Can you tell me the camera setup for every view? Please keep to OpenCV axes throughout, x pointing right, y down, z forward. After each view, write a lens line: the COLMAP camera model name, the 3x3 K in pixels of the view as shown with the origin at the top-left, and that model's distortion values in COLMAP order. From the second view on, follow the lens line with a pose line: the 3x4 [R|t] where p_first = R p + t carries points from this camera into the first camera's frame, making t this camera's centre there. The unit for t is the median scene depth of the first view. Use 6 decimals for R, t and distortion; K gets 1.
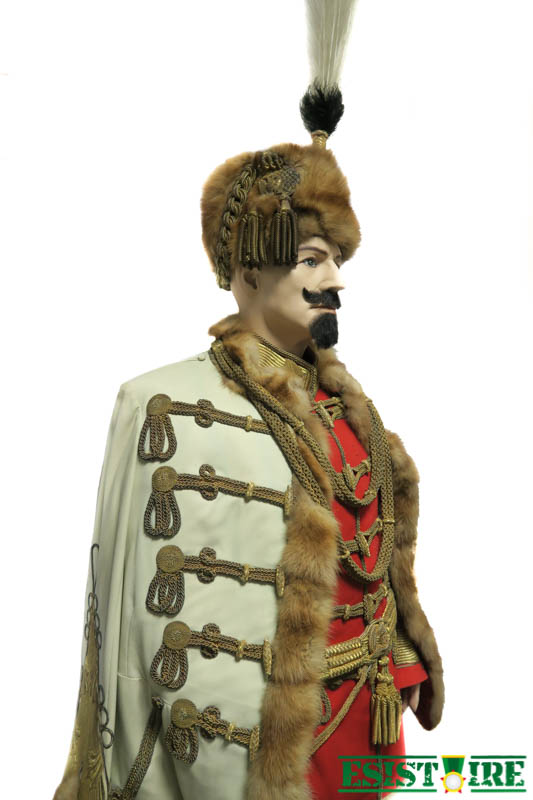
lens RADIAL K [[564.4, 0, 265.3], [0, 564.4, 401.7], [0, 0, 1]] dist [-0.000869, -0.008837]
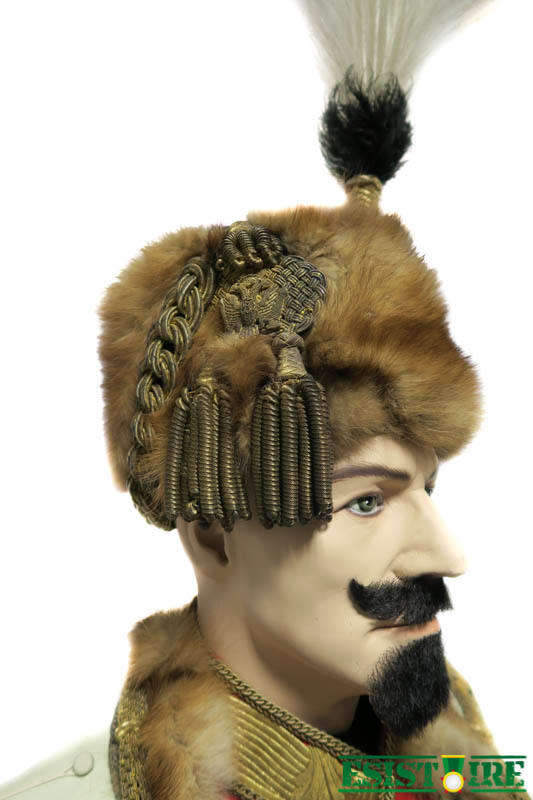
lens RADIAL K [[578.2, 0, 264.9], [0, 578.2, 401.3], [0, 0, 1]] dist [0.009301, 0.009683]
pose [[0.998234, -0.040198, -0.043727, 0.033372], [0.034075, 0.990566, -0.132736, -0.265756], [0.048650, 0.131011, 0.990186, 0.614666]]
